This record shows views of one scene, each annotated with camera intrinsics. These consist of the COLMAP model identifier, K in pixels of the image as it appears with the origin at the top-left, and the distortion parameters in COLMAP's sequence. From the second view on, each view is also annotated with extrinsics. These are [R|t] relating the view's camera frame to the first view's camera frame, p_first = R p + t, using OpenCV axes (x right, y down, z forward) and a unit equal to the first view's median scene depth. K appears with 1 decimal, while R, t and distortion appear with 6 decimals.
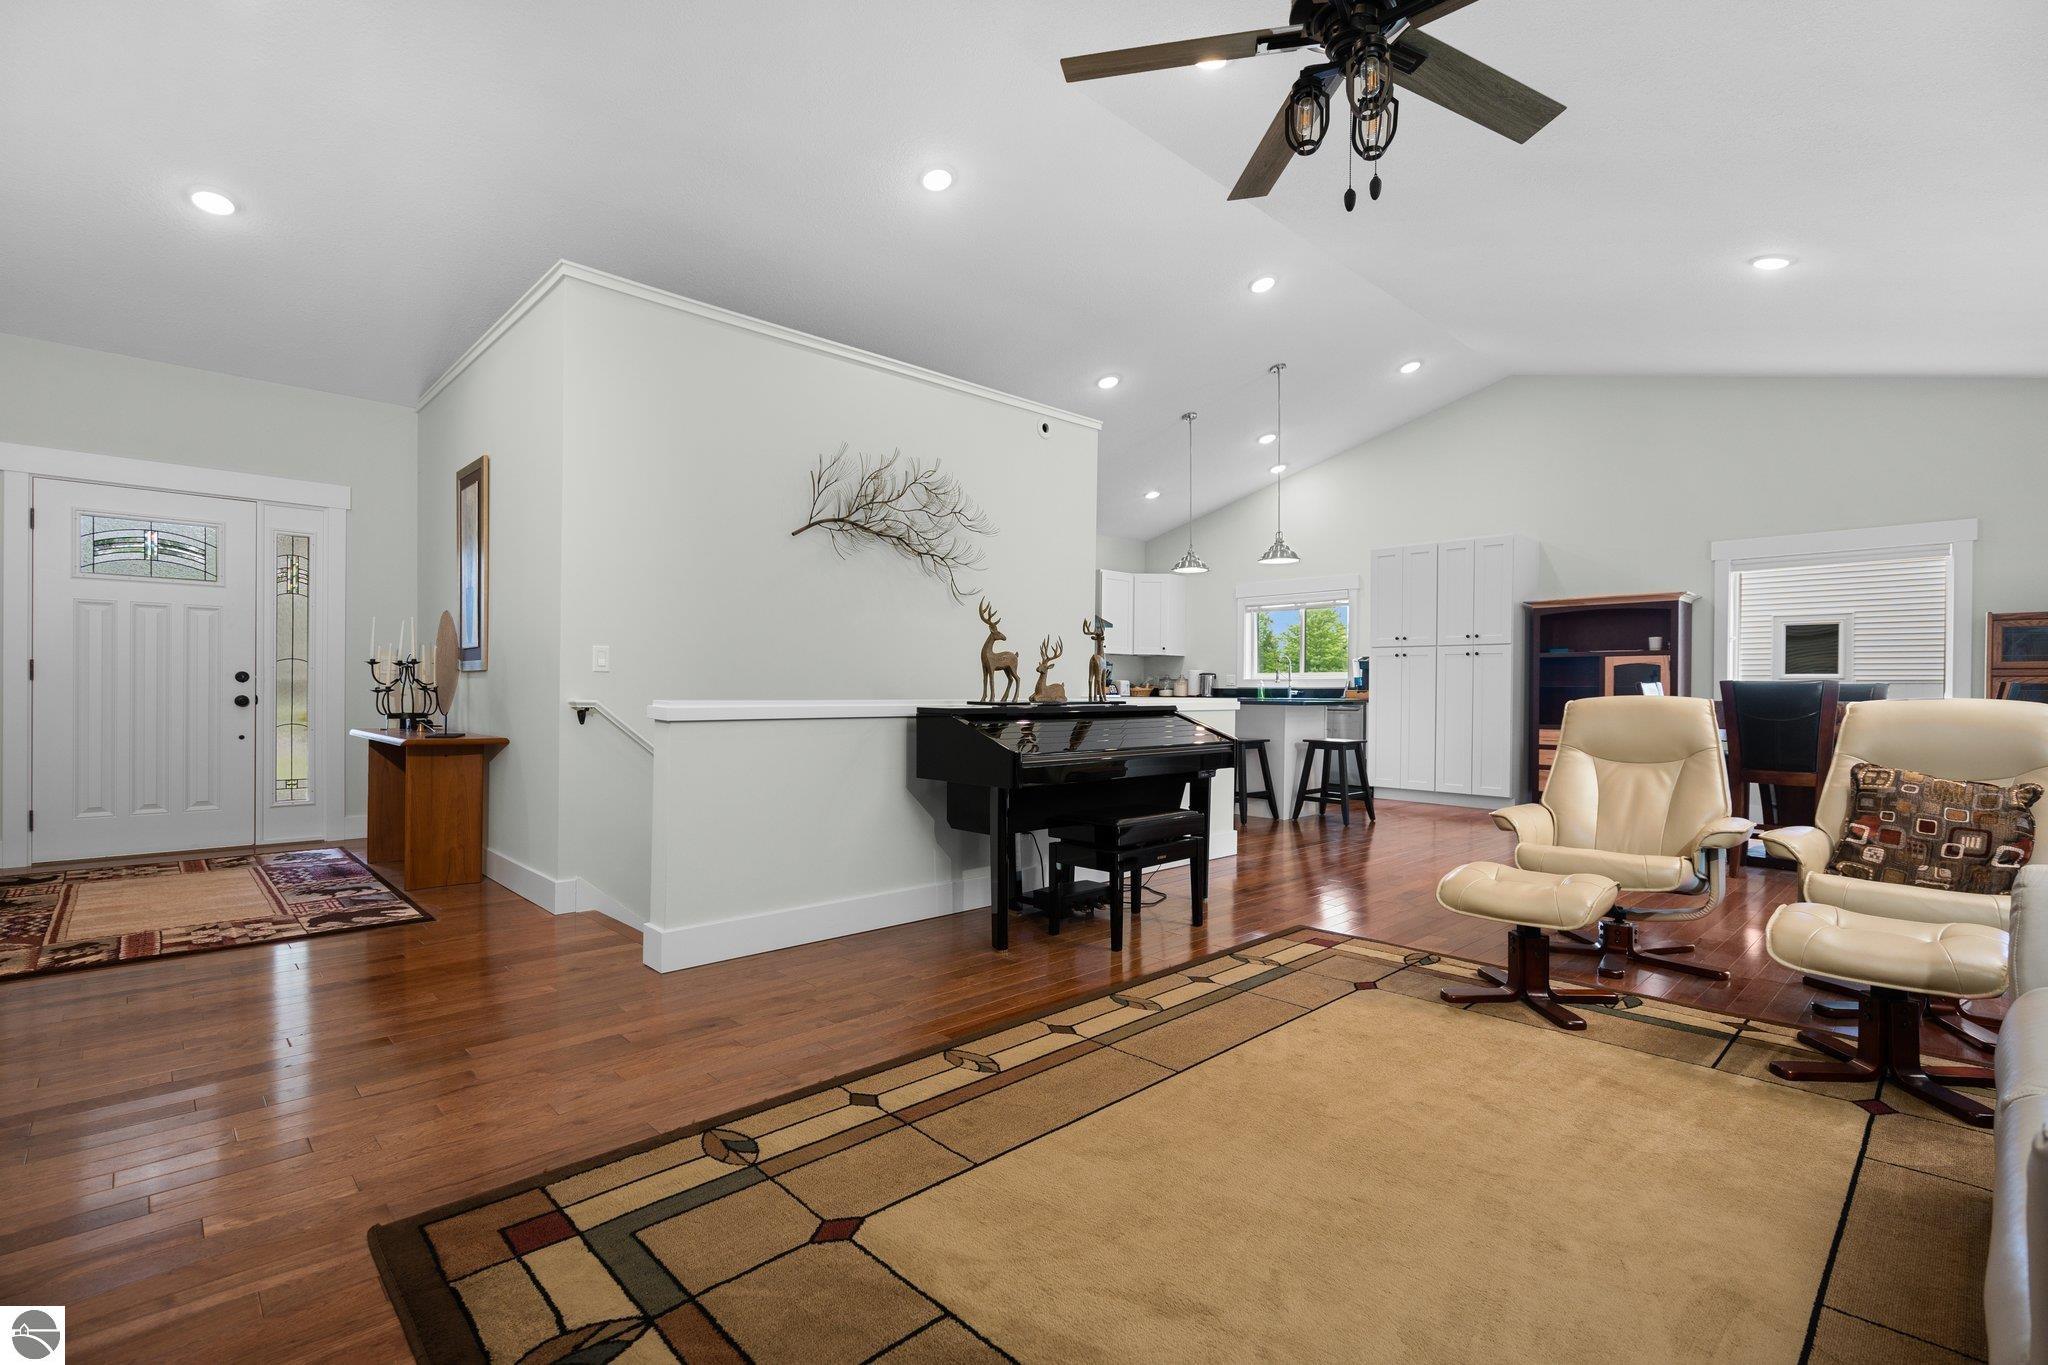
lens RADIAL K [[936.3, 0, 1018.5], [0, 936.3, 692.4], [0, 0, 1]] dist [-0.002798, -0.000359]
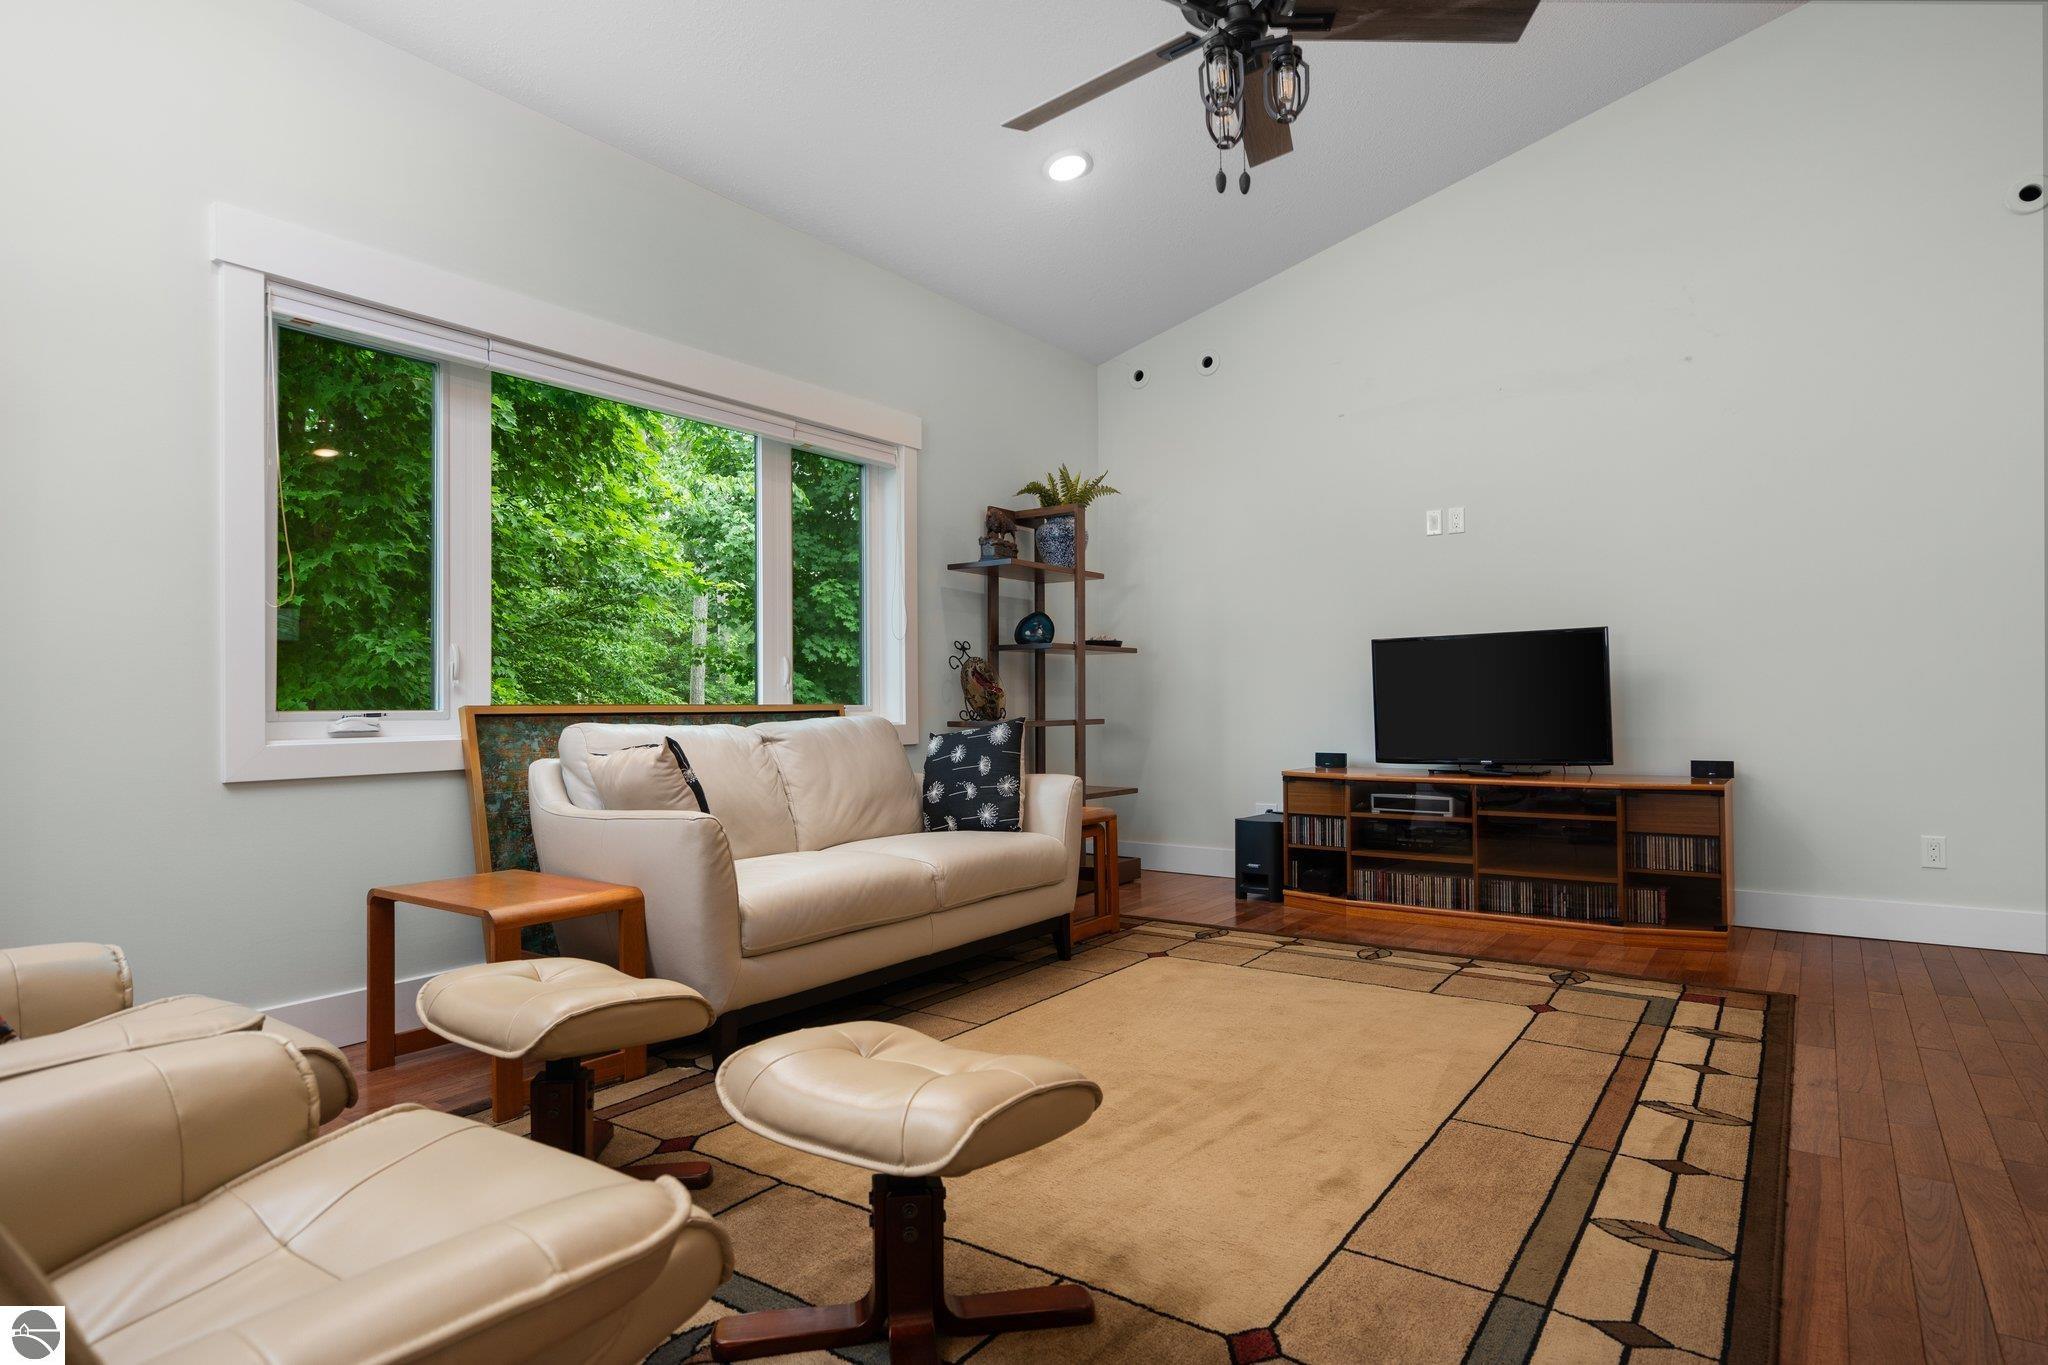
lens RADIAL K [[1091.4, 0, 1017.4], [0, 1091.4, 699.2], [0, 0, 1]] dist [-0.001330, -0.000246]
pose [[-0.984722, -0.002749, -0.174115, 0.100811], [-0.001753, 0.999981, -0.005877, 0.004798], [0.174127, -0.005482, -0.984708, 0.262422]]
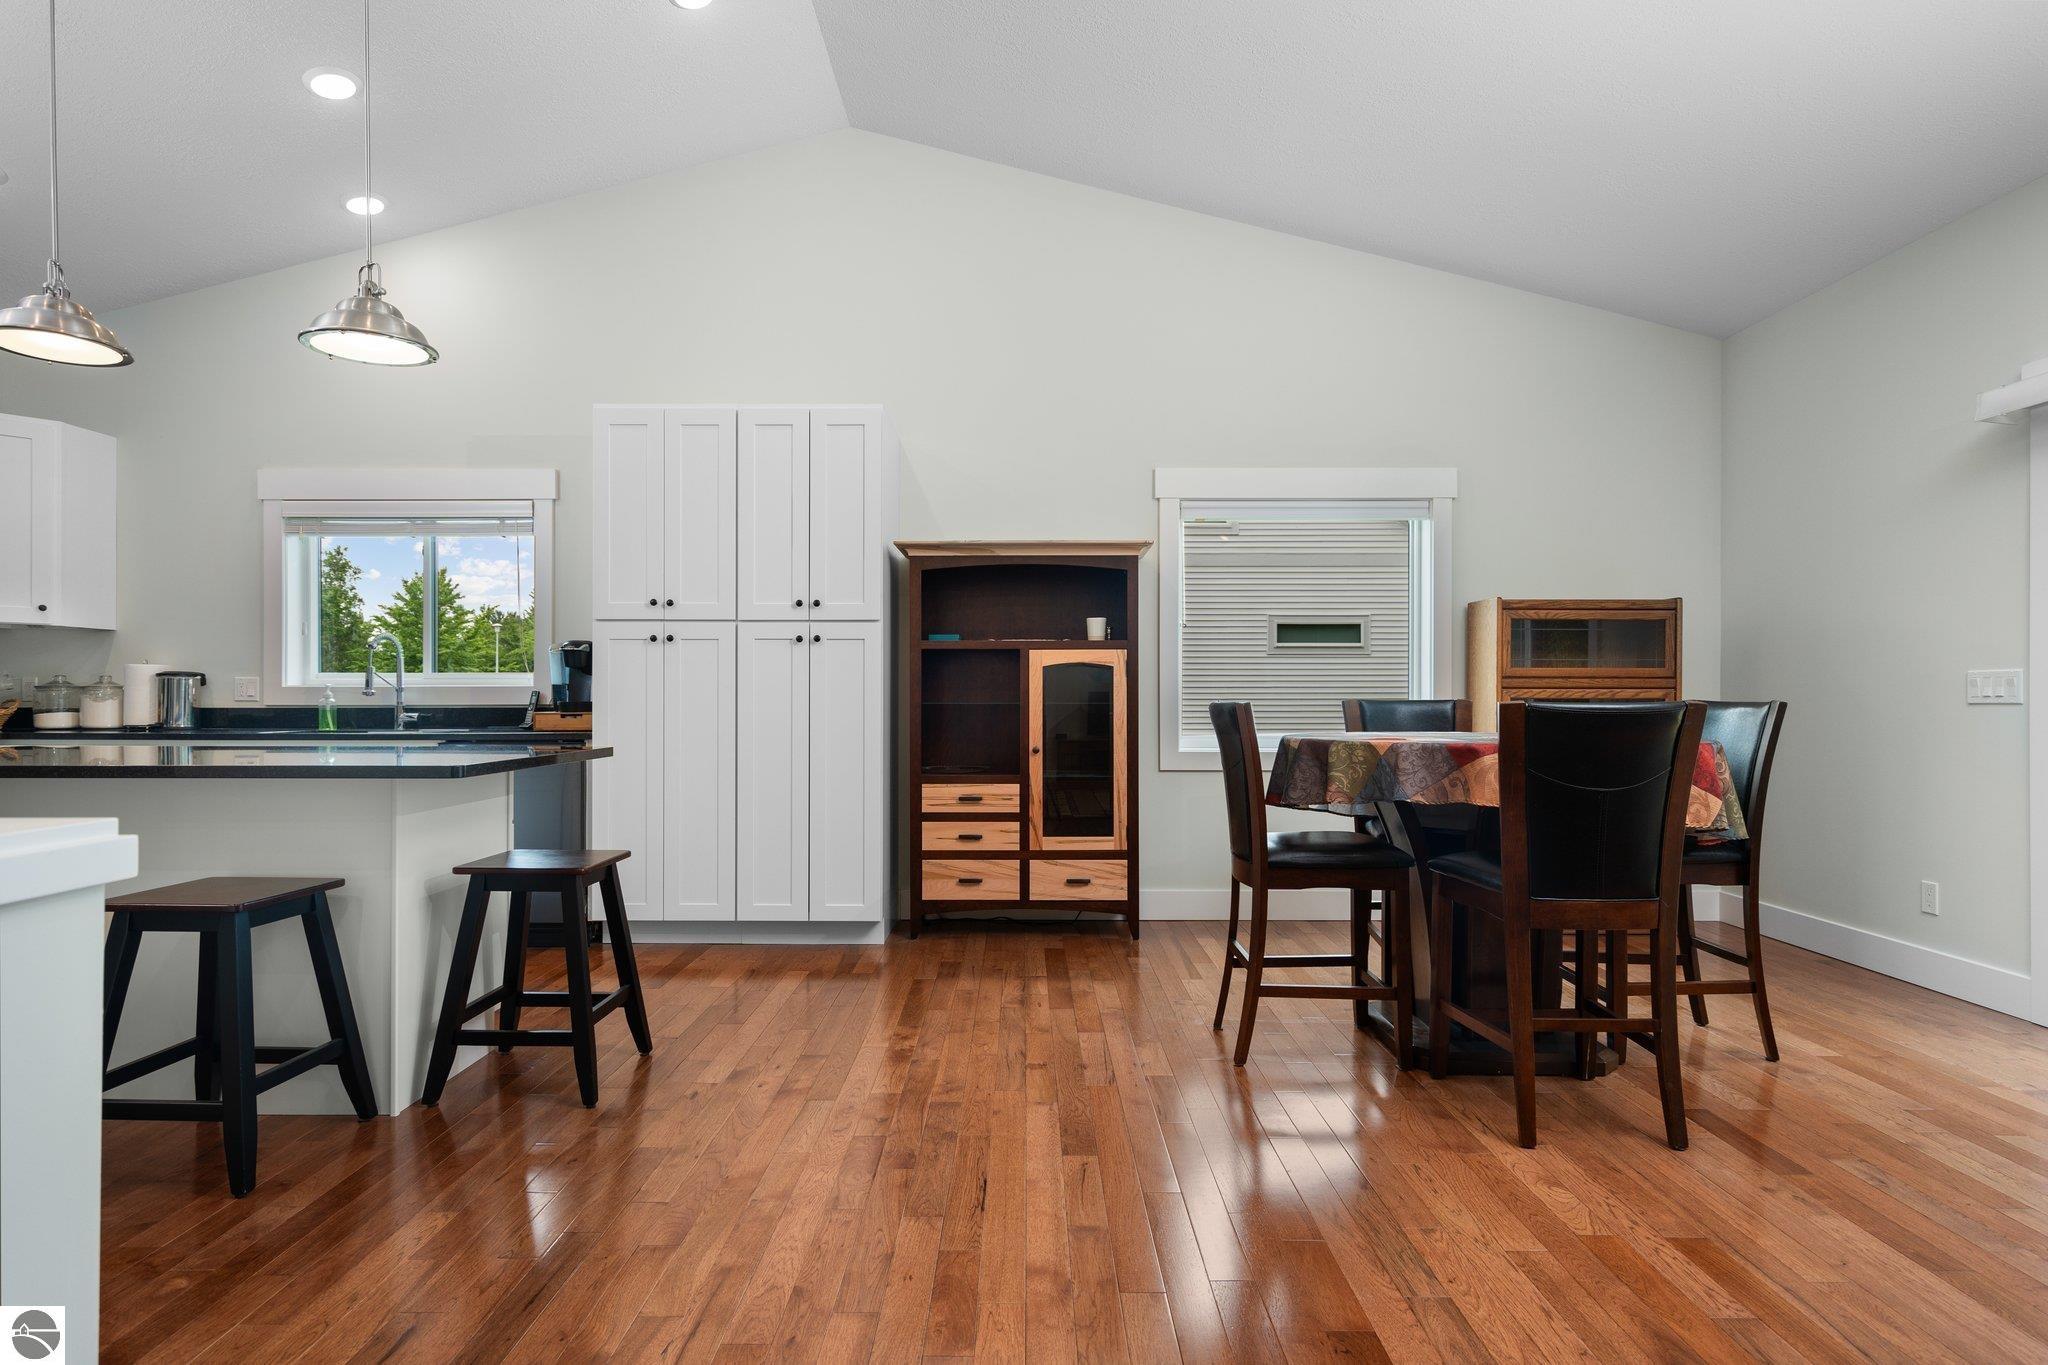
lens RADIAL K [[1091.4, 0, 1017.4], [0, 1091.4, 699.2], [0, 0, 1]] dist [-0.001330, -0.000246]
pose [[0.692937, -0.009254, 0.720938, 0.066164], [0.006317, 0.999957, 0.006763, -0.005664], [-0.720970, -0.000132, 0.692966, 0.238313]]
